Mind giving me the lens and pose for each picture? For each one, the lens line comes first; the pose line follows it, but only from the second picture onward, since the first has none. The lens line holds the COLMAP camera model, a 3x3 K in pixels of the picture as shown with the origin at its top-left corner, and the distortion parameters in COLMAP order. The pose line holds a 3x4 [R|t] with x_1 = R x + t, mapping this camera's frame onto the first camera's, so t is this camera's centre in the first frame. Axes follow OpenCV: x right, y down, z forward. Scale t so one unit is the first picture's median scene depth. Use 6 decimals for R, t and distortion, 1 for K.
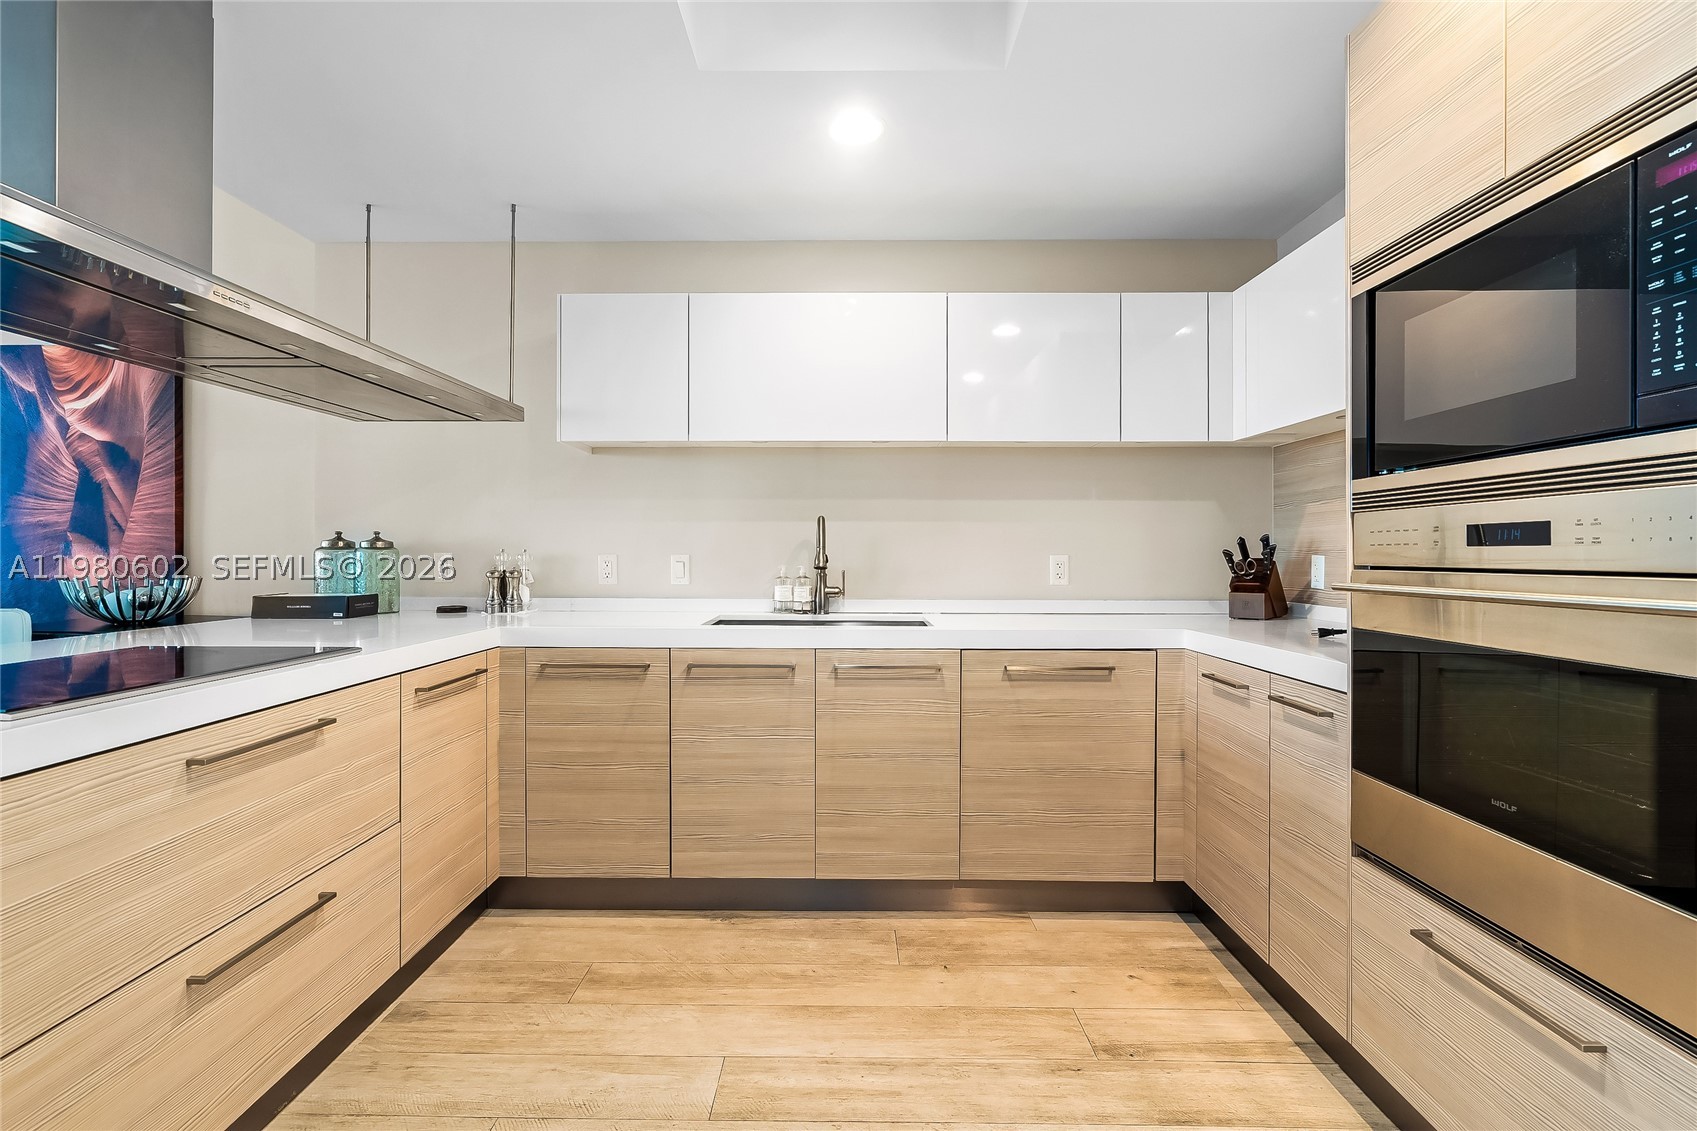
lens RADIAL K [[768.7, 0, 847.3], [0, 768.7, 550.9], [0, 0, 1]] dist [-0.002300, 0.000694]
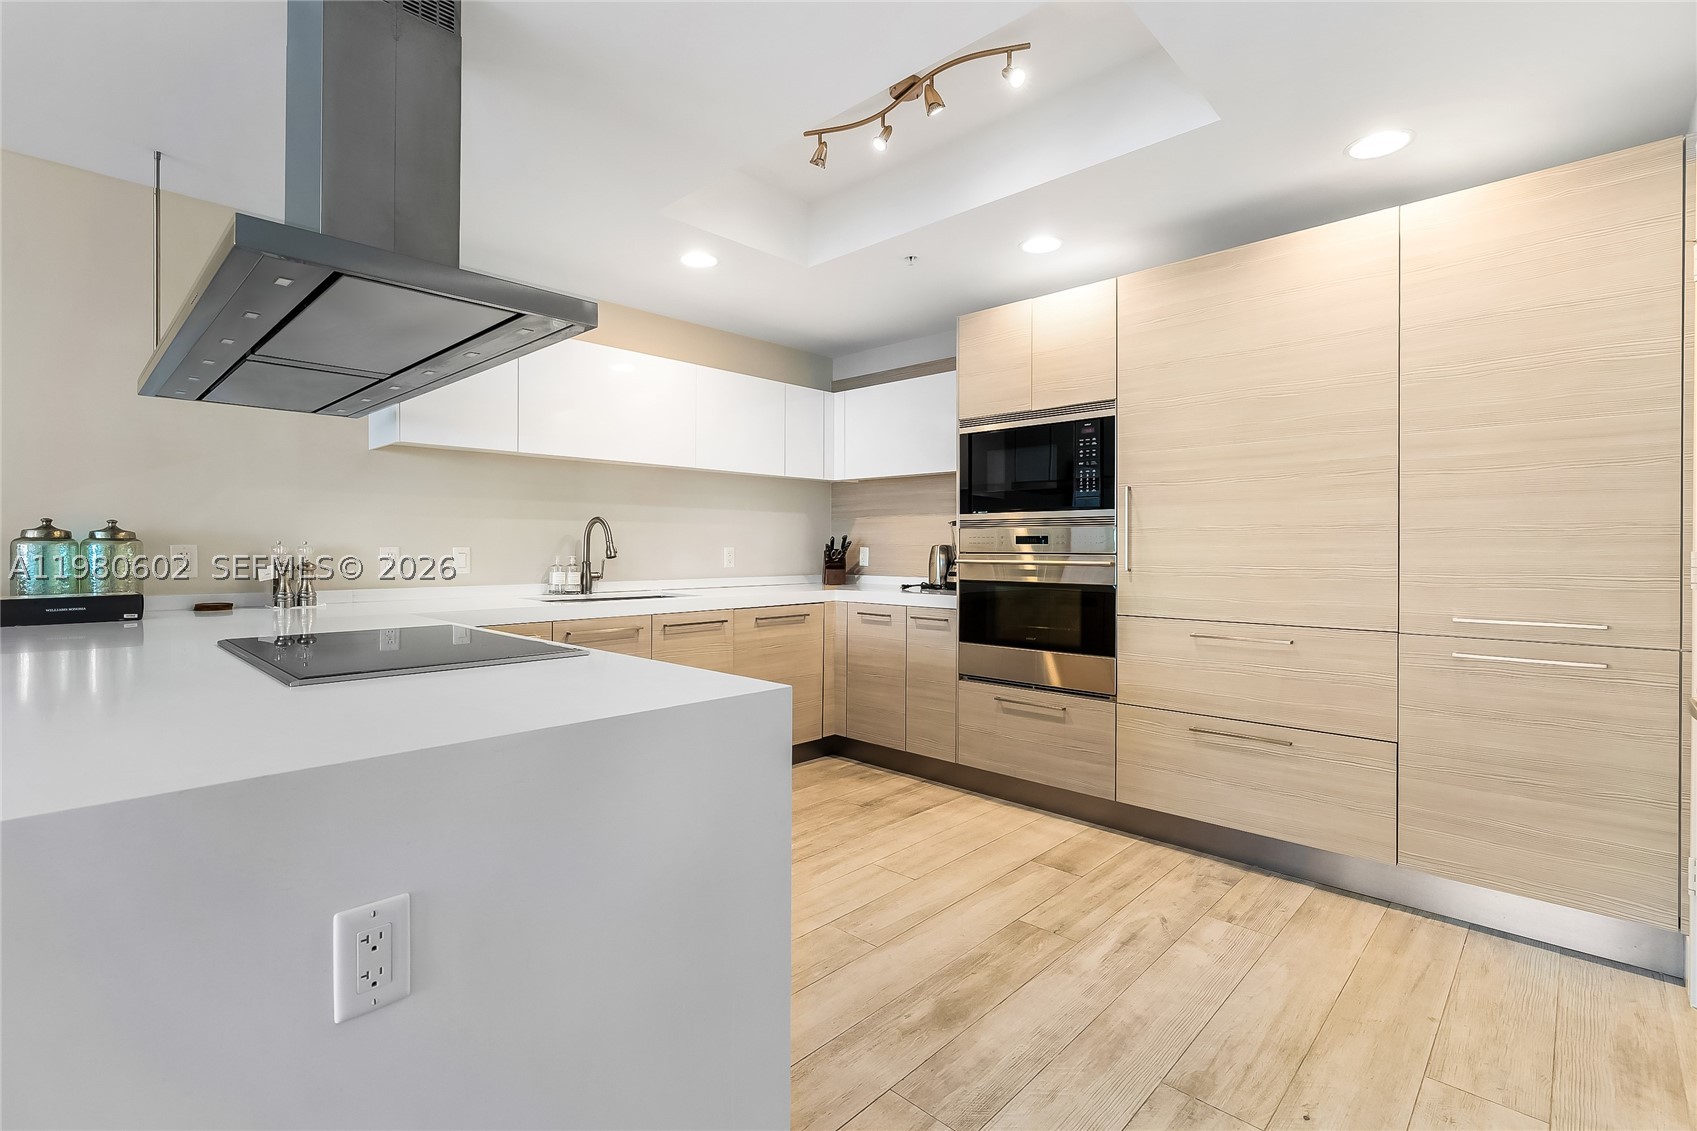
lens RADIAL K [[773.6, 0, 820.2], [0, 773.6, 544.1], [0, 0, 1]] dist [-0.001706, 0.000159]
pose [[0.696319, 0.002352, 0.717729, -0.837114], [-0.004262, 0.999991, 0.000858, -0.003076], [-0.717720, -0.003656, 0.696322, -0.195235]]
